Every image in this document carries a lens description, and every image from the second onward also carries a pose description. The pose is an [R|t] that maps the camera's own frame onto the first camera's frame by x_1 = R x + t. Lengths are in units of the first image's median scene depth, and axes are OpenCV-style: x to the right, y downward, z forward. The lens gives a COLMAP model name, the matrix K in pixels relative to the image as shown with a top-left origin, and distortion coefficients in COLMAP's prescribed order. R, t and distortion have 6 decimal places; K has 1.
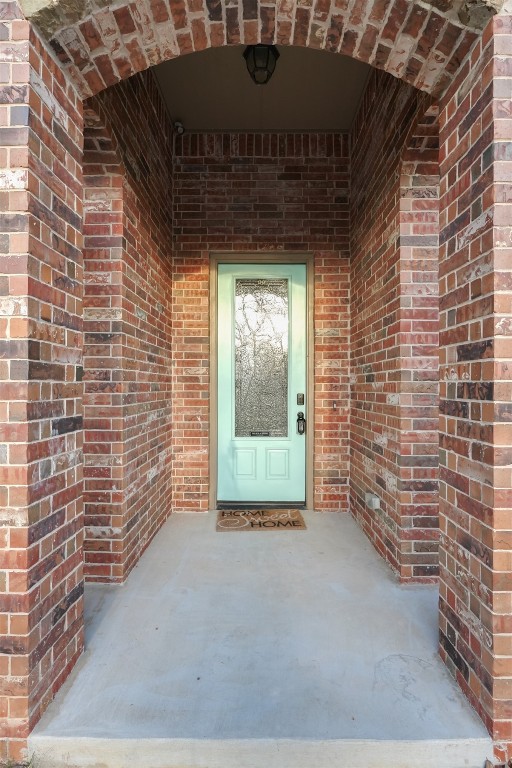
lens RADIAL K [[355.0, 0, 256.0], [0, 355.0, 384.0], [0, 0, 1]] dist [0.000166, 0.000035]
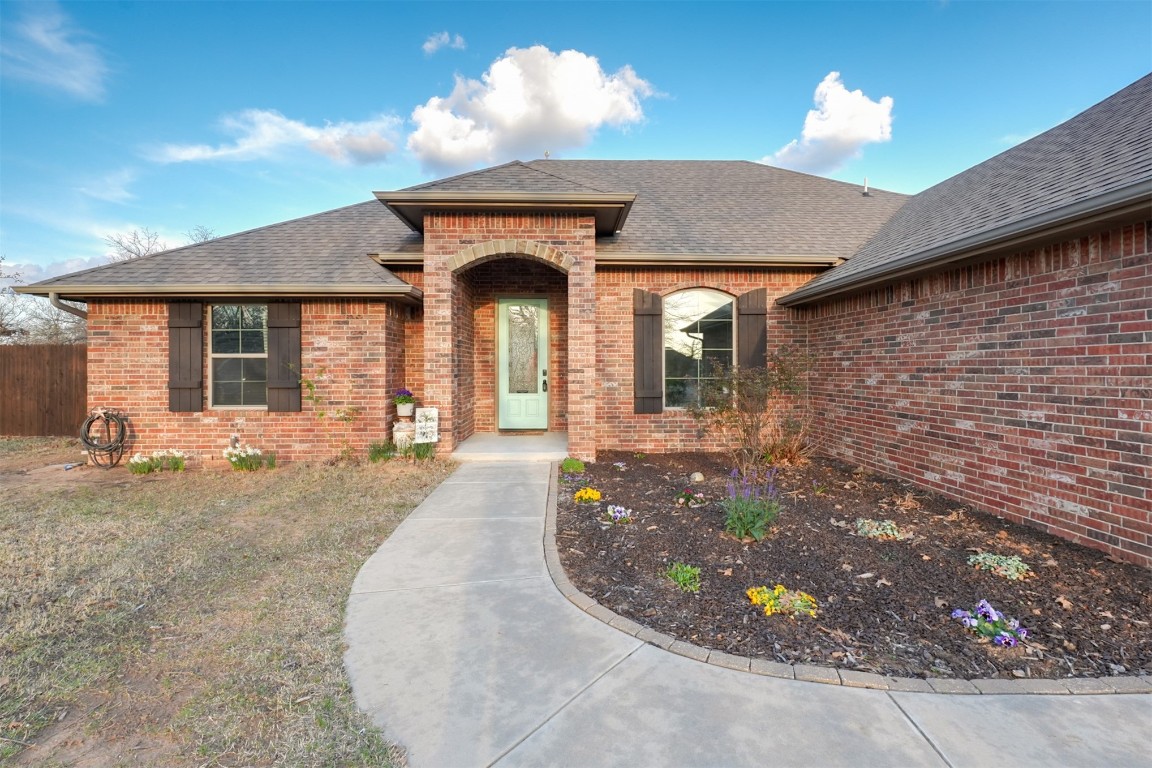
lens RADIAL K [[536.6, 0, 574.4], [0, 536.6, 367.8], [0, 0, 1]] dist [-0.000705, -0.000216]
pose [[0.999276, -0.002988, 0.037925, 0.182650], [0.002818, 0.999986, 0.004540, 0.006363], [-0.037938, -0.004430, 0.999270, -1.846304]]
